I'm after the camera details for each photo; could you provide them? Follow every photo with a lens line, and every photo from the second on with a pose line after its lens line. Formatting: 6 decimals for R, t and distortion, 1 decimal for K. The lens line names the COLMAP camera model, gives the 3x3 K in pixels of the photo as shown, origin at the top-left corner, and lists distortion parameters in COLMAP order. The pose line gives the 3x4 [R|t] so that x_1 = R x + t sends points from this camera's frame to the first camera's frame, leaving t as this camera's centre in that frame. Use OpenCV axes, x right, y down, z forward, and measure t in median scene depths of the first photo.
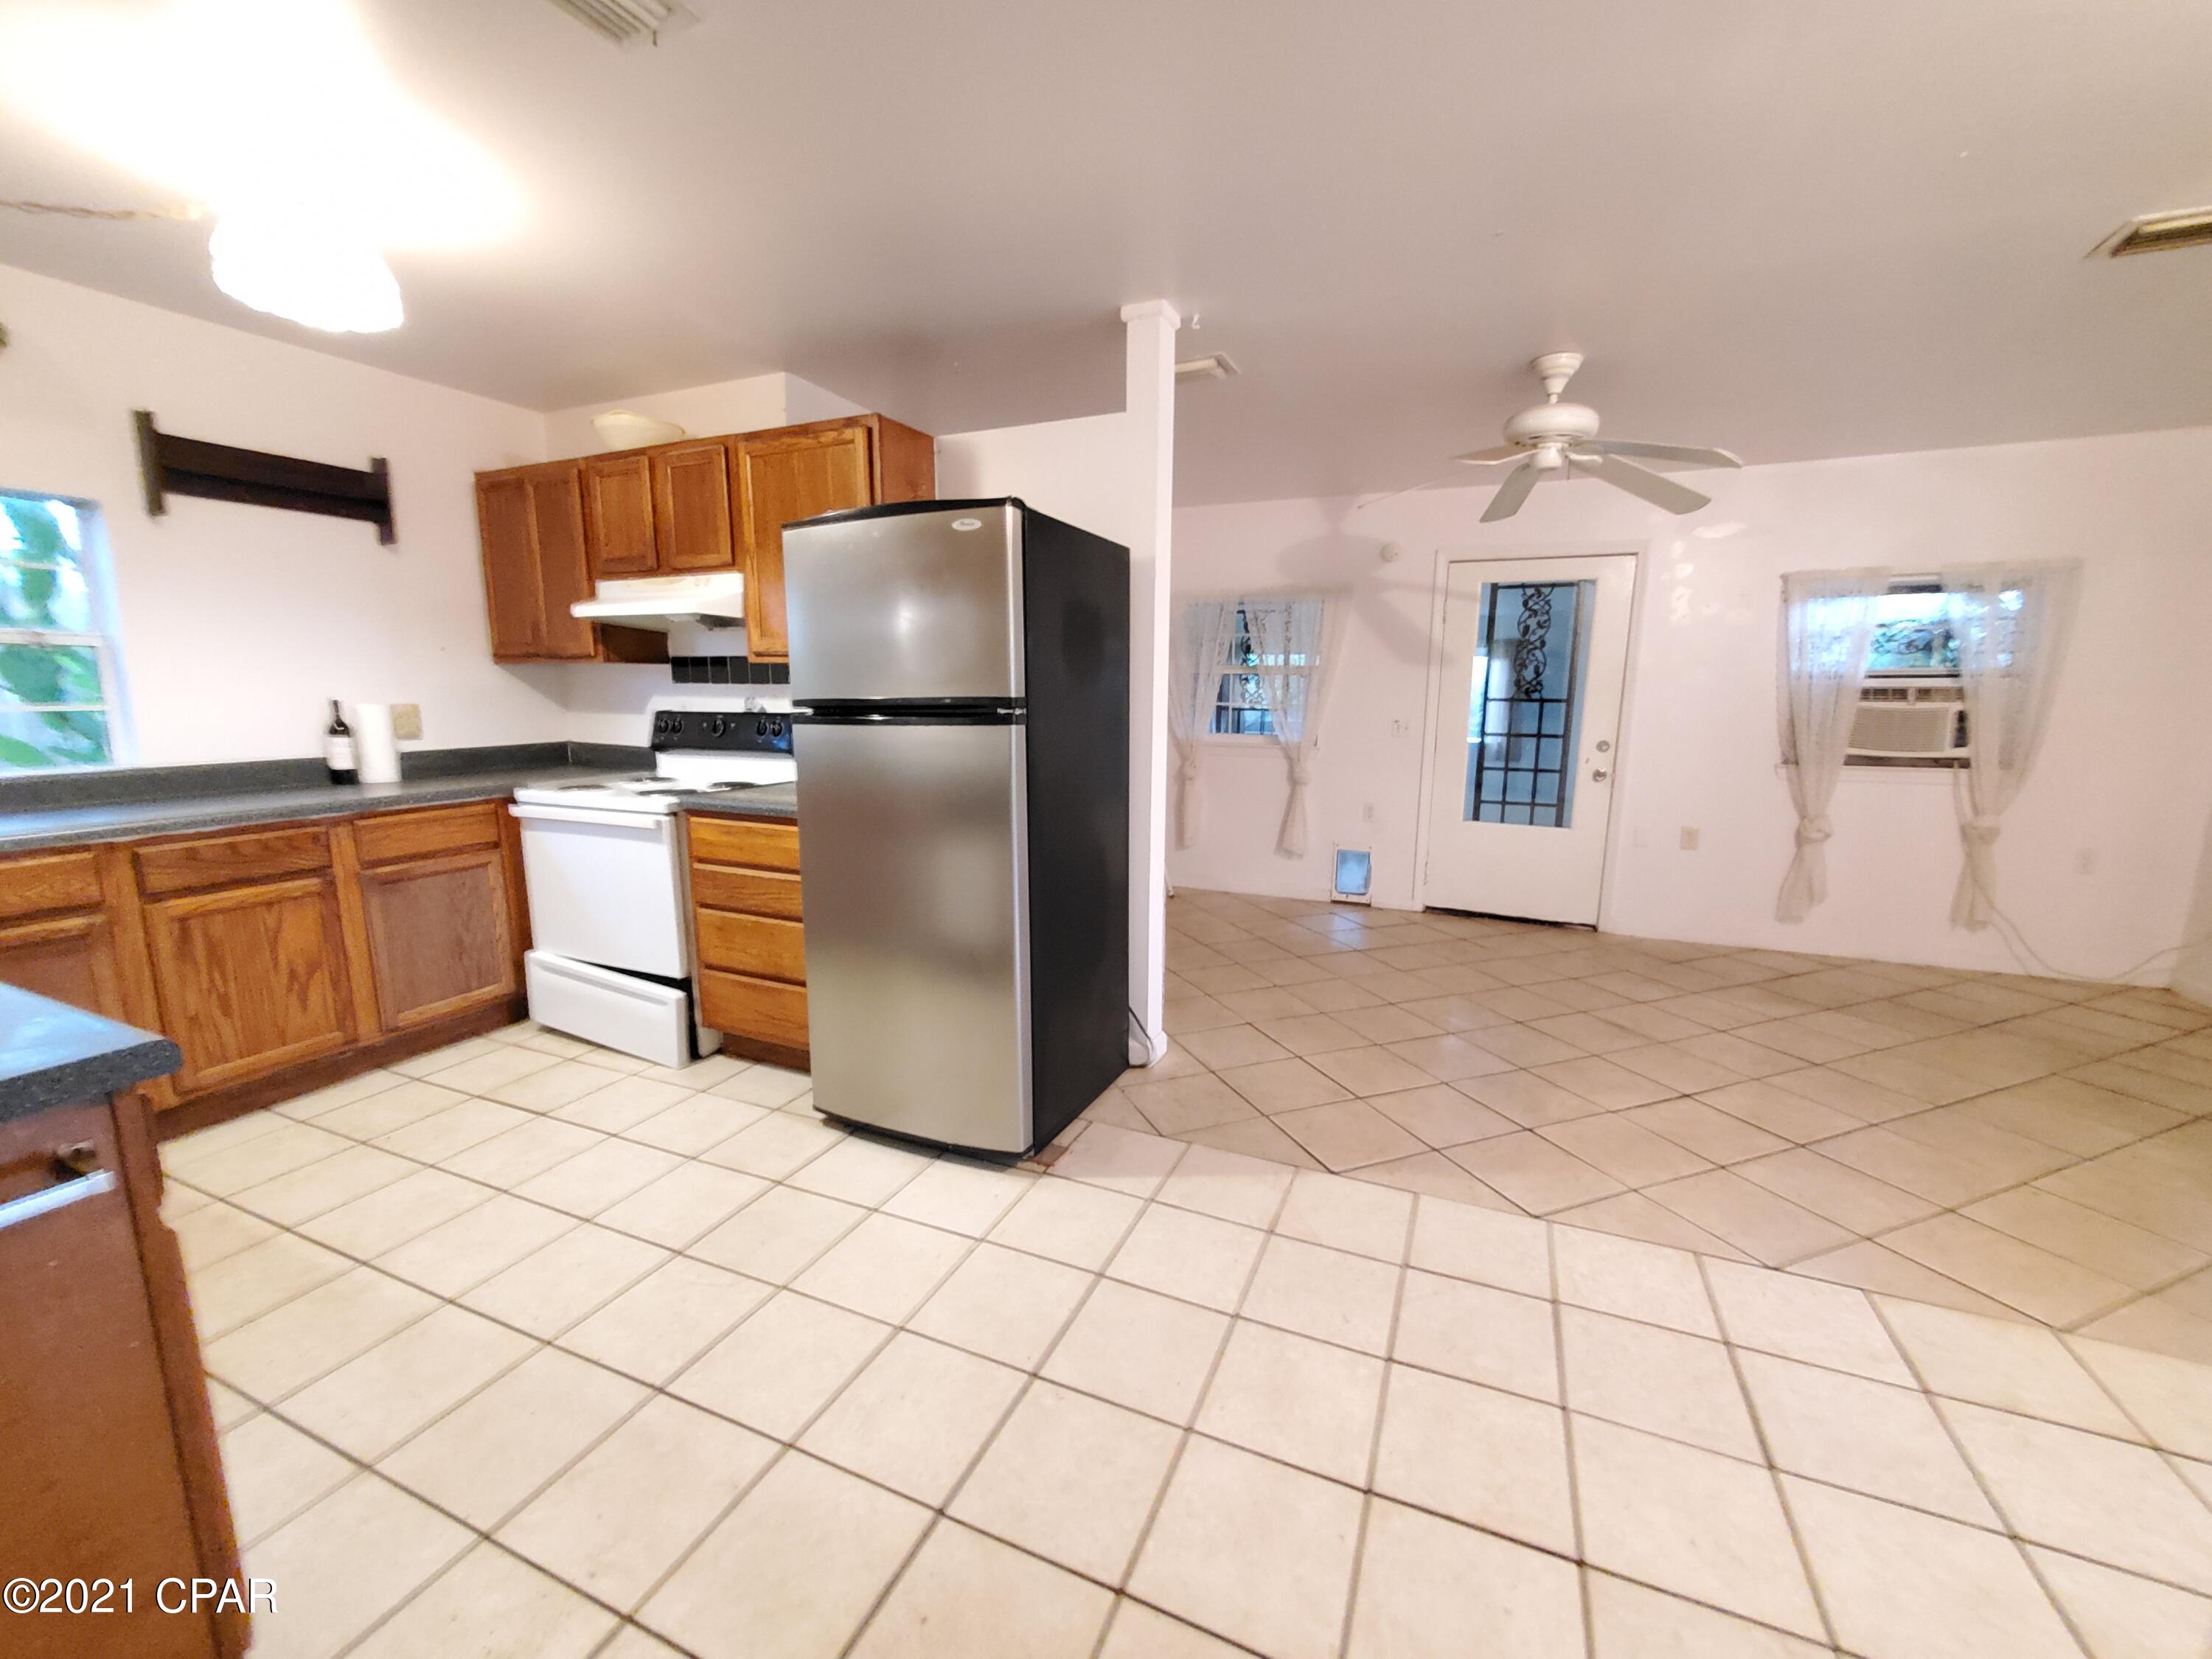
lens RADIAL K [[877.8, 0, 1119.6], [0, 877.8, 828.4], [0, 0, 1]] dist [0.002439, -0.002774]
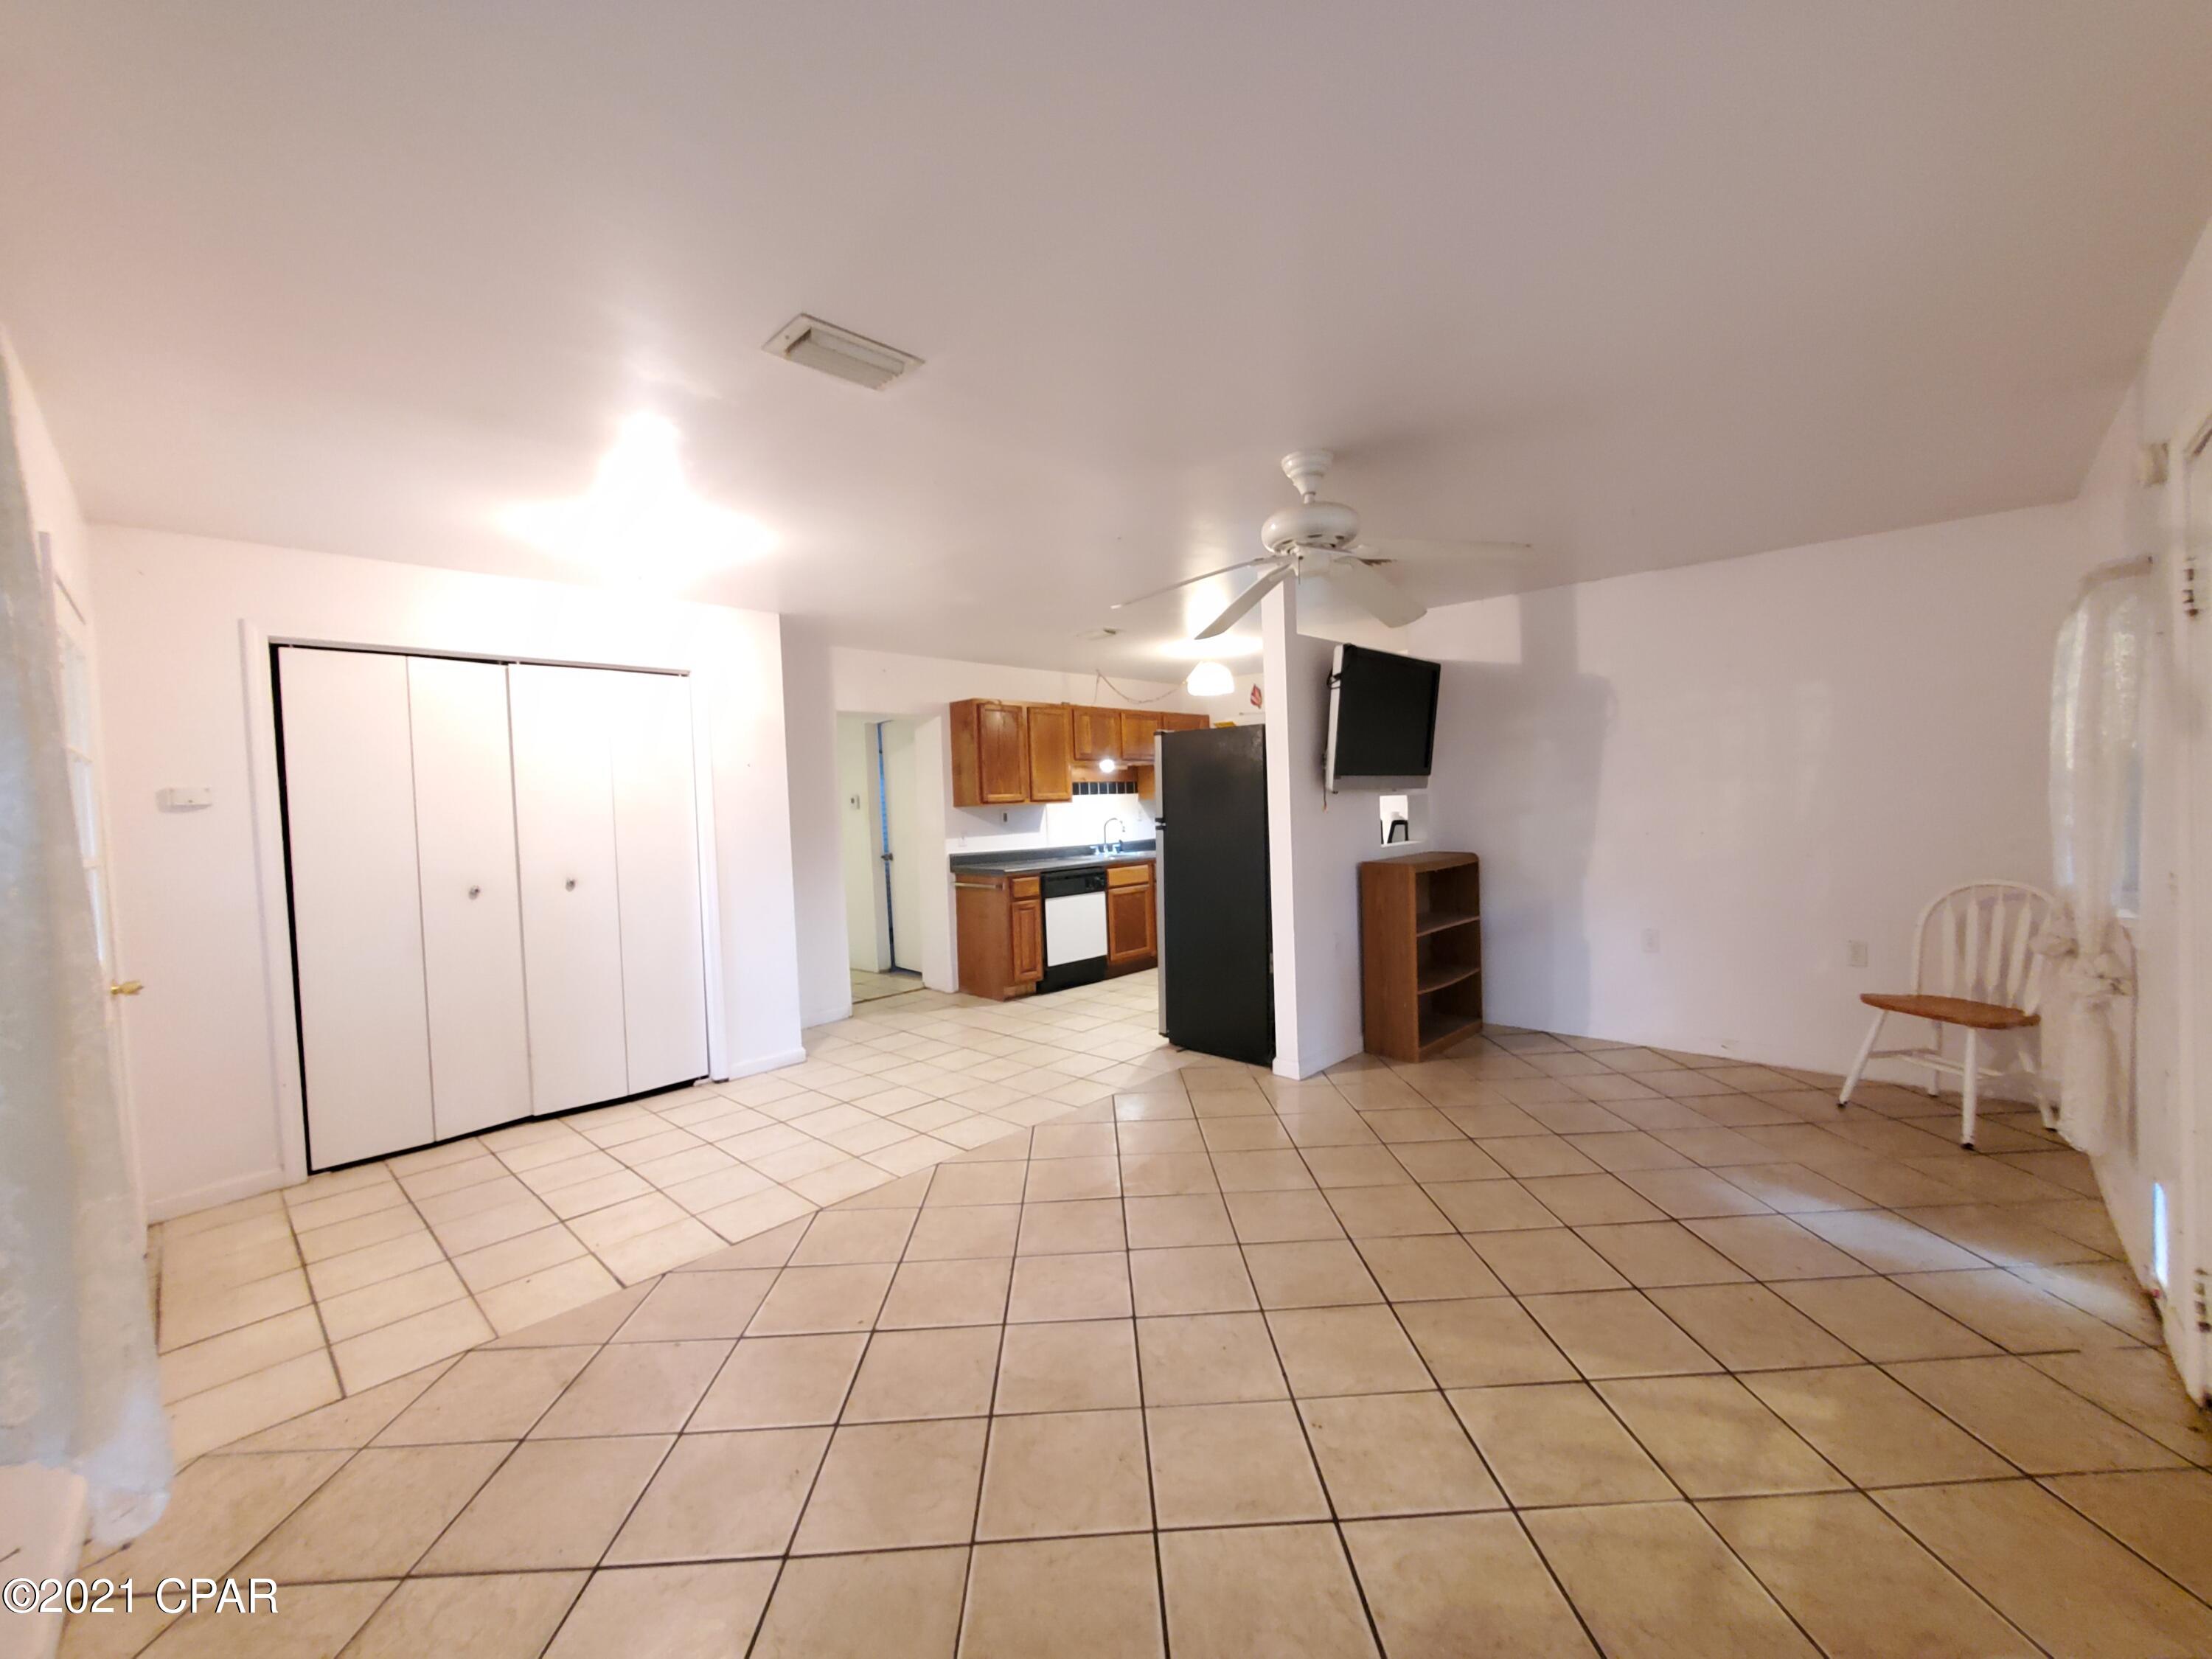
lens RADIAL K [[877.8, 0, 1119.6], [0, 877.8, 828.4], [0, 0, 1]] dist [0.002439, -0.002774]
pose [[-0.337910, 0.035490, -0.940509, 1.468091], [-0.117201, 0.989924, 0.079463, -0.209961], [0.933853, 0.137080, -0.330346, 1.199857]]
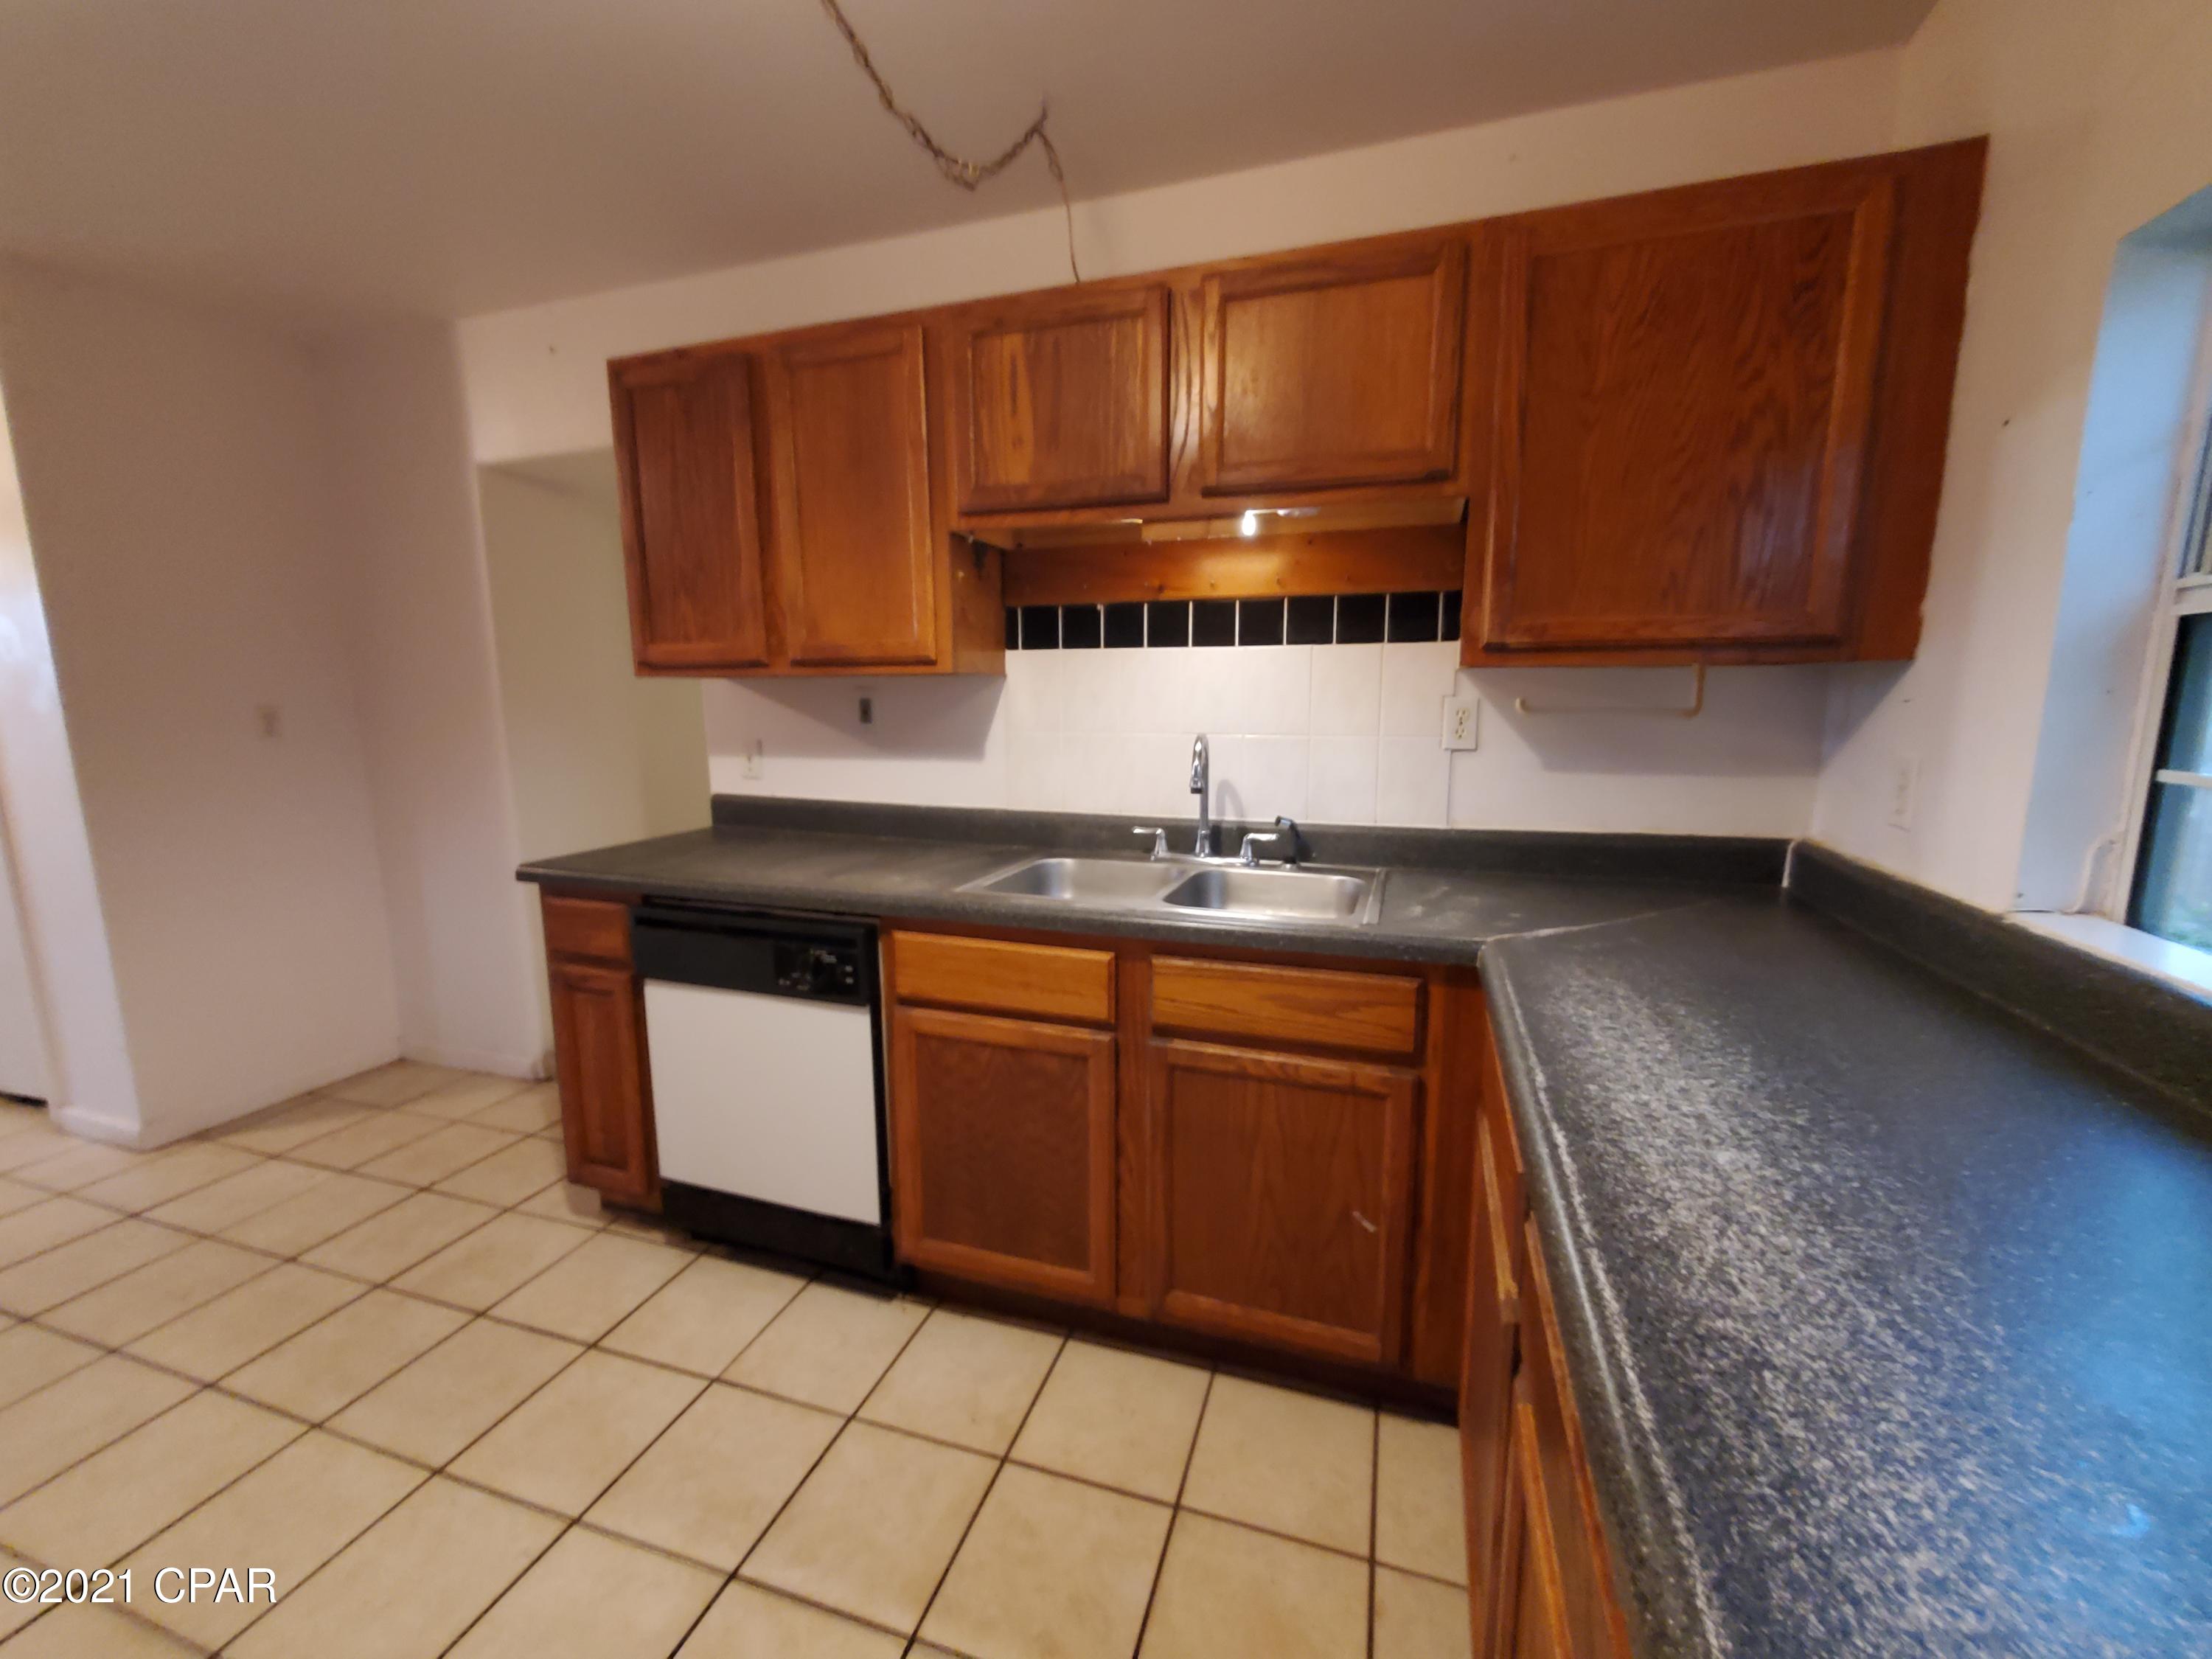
lens RADIAL K [[880.6, 0, 1122.3], [0, 880.6, 830.1], [0, 0, 1]] dist [0.005681, -0.000079]
pose [[-0.995071, 0.013891, -0.098185, -0.734762], [-0.017566, 0.949788, 0.312399, -0.177529], [0.097595, 0.312584, -0.944863, 0.997893]]
